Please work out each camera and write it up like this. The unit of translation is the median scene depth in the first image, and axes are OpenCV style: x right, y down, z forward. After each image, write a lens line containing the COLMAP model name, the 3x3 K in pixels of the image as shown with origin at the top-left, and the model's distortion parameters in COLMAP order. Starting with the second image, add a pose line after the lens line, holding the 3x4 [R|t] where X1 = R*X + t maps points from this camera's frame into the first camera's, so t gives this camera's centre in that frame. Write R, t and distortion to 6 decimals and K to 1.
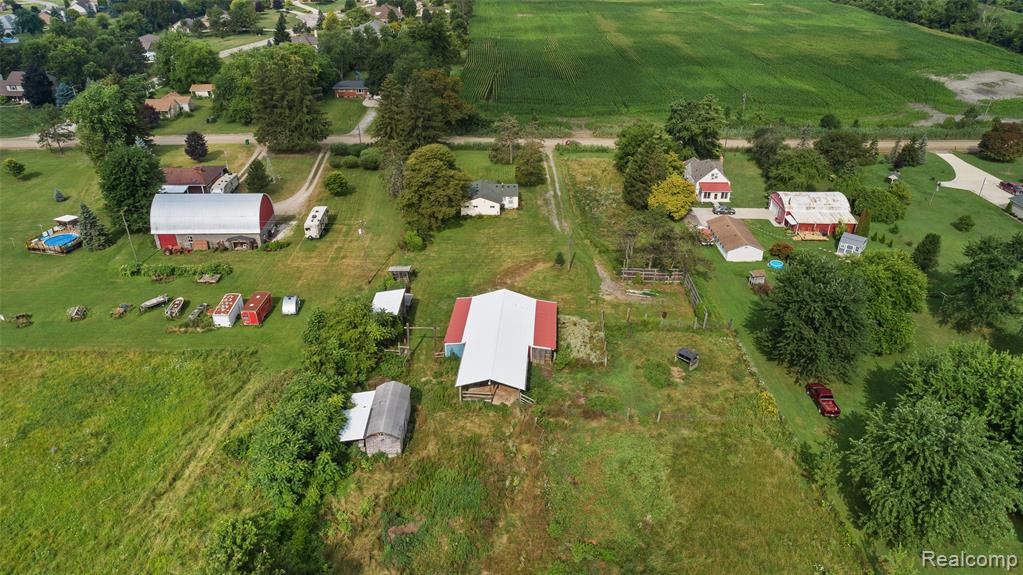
lens RADIAL K [[685.0, 0, 511.5], [0, 685.0, 287.5], [0, 0, 1]] dist [-0.015237, 0.006505]
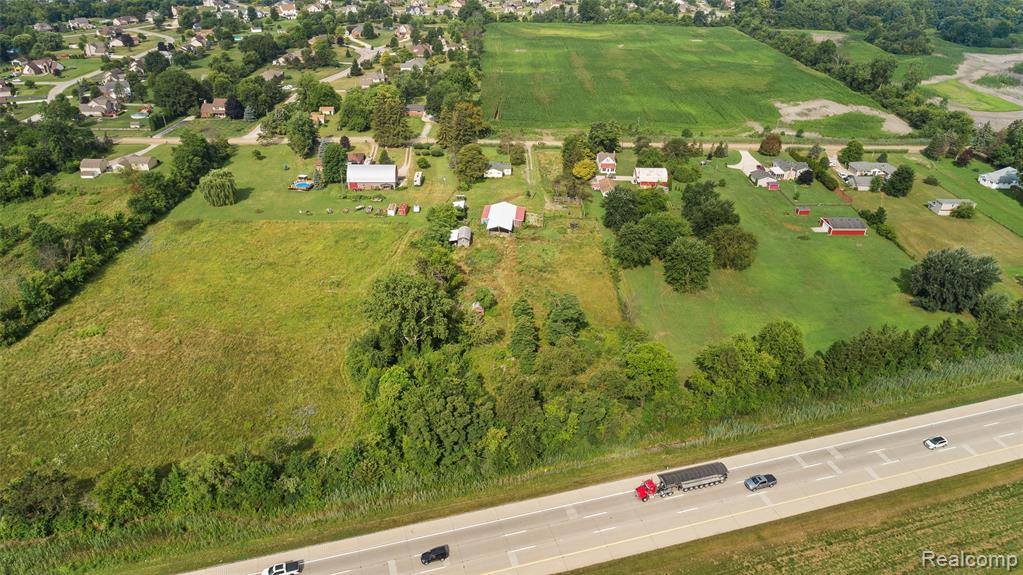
lens RADIAL K [[685.0, 0, 511.5], [0, 685.0, 287.5], [0, 0, 1]] dist [-0.015237, 0.006505]
pose [[0.999955, 0.009418, 0.000995, 0.011081], [-0.009416, 0.999954, -0.001690, 0.213788], [-0.001011, 0.001680, 0.999998, -0.999233]]
